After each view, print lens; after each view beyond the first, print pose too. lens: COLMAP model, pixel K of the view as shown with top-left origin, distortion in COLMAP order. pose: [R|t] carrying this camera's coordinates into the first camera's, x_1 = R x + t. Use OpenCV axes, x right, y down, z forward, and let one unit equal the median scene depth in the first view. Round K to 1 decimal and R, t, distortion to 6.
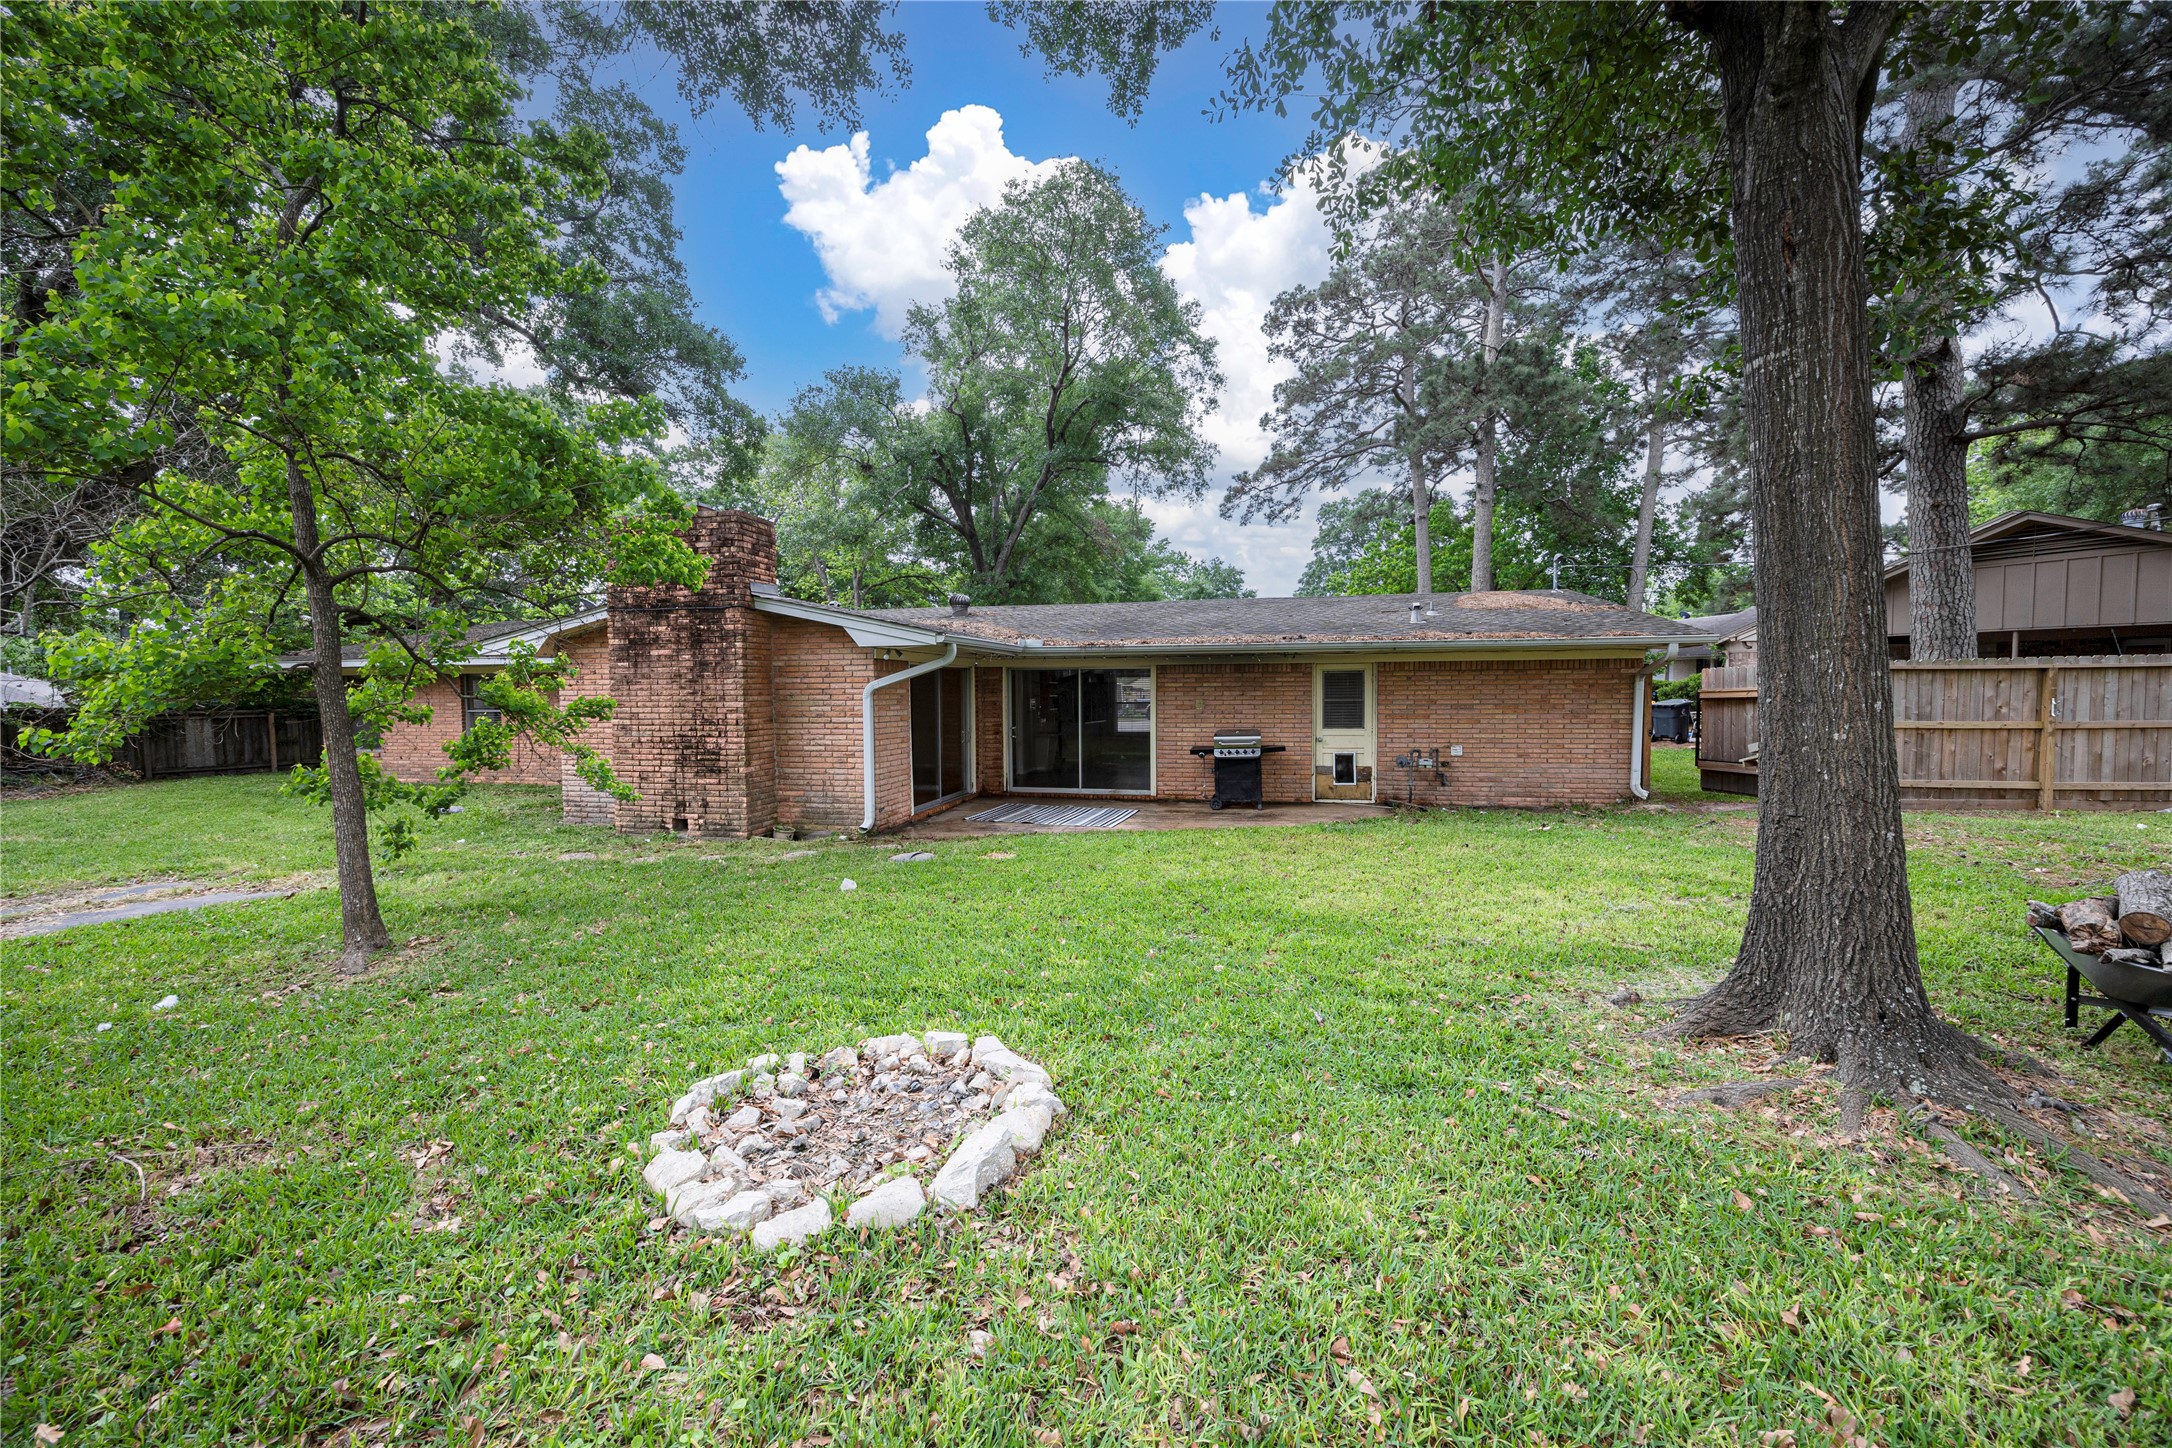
lens RADIAL K [[884.0, 0, 1088.4], [0, 884.0, 733.4], [0, 0, 1]] dist [0.000511, 0.000009]
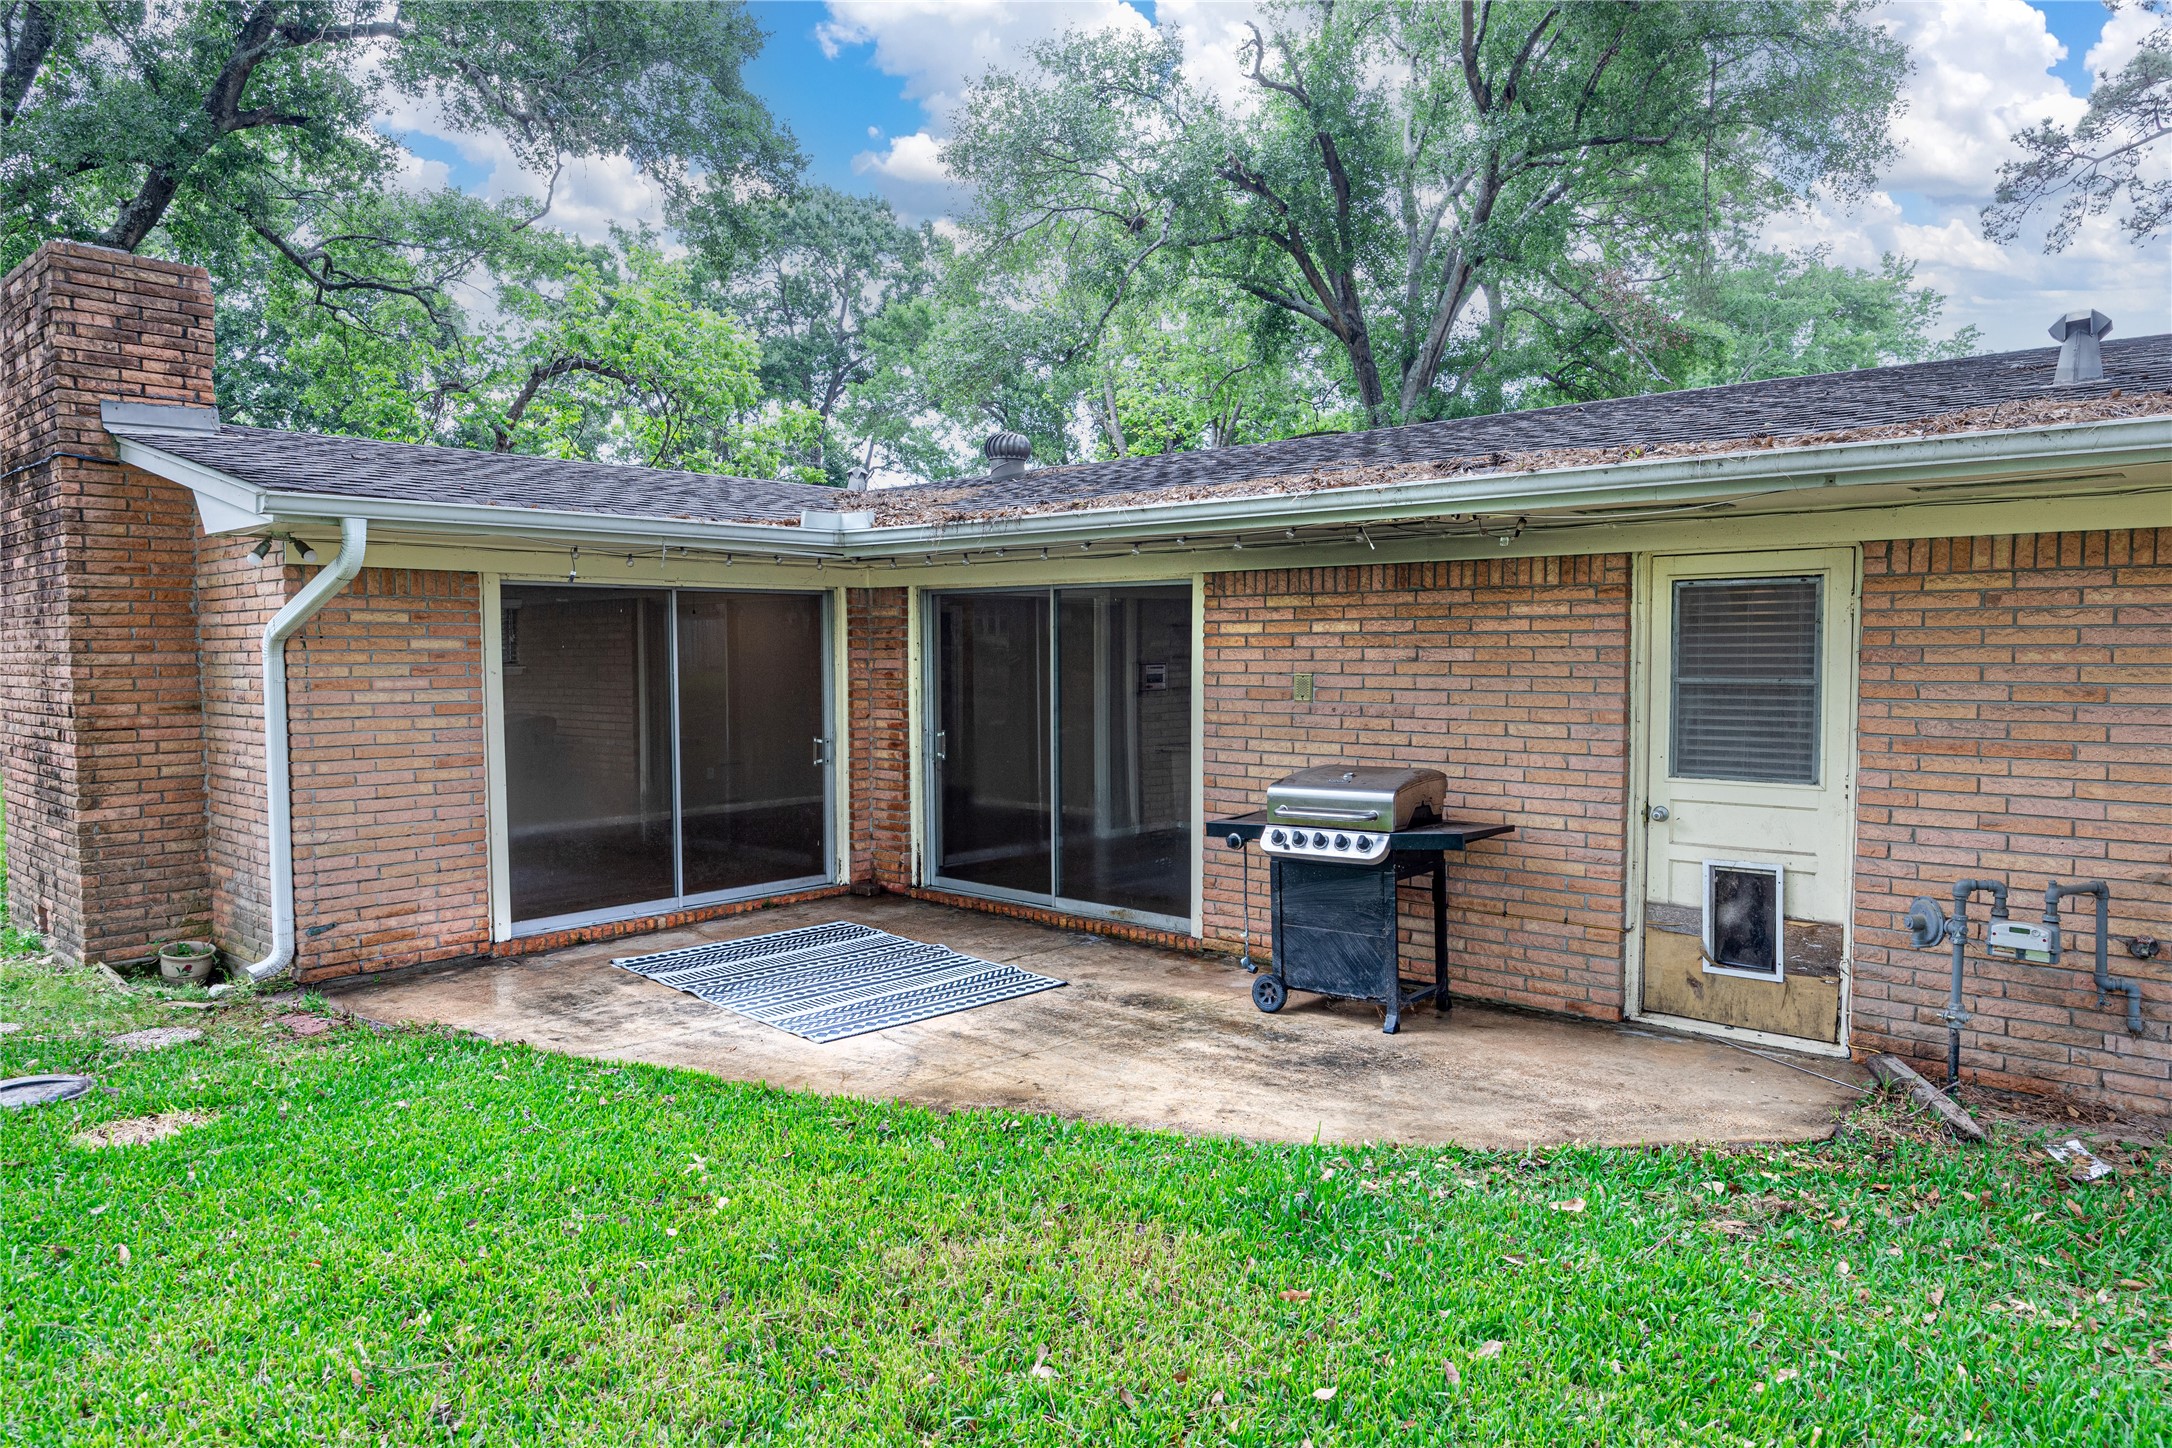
lens RADIAL K [[1446.0, 0, 1085.2], [0, 1446.0, 716.1], [0, 0, 1]] dist [-0.011280, -0.001660]
pose [[0.861382, 0.027971, -0.507188, 0.341107], [-0.028639, 0.999569, 0.006486, -0.022991], [0.507151, 0.008938, 0.861811, 0.490356]]
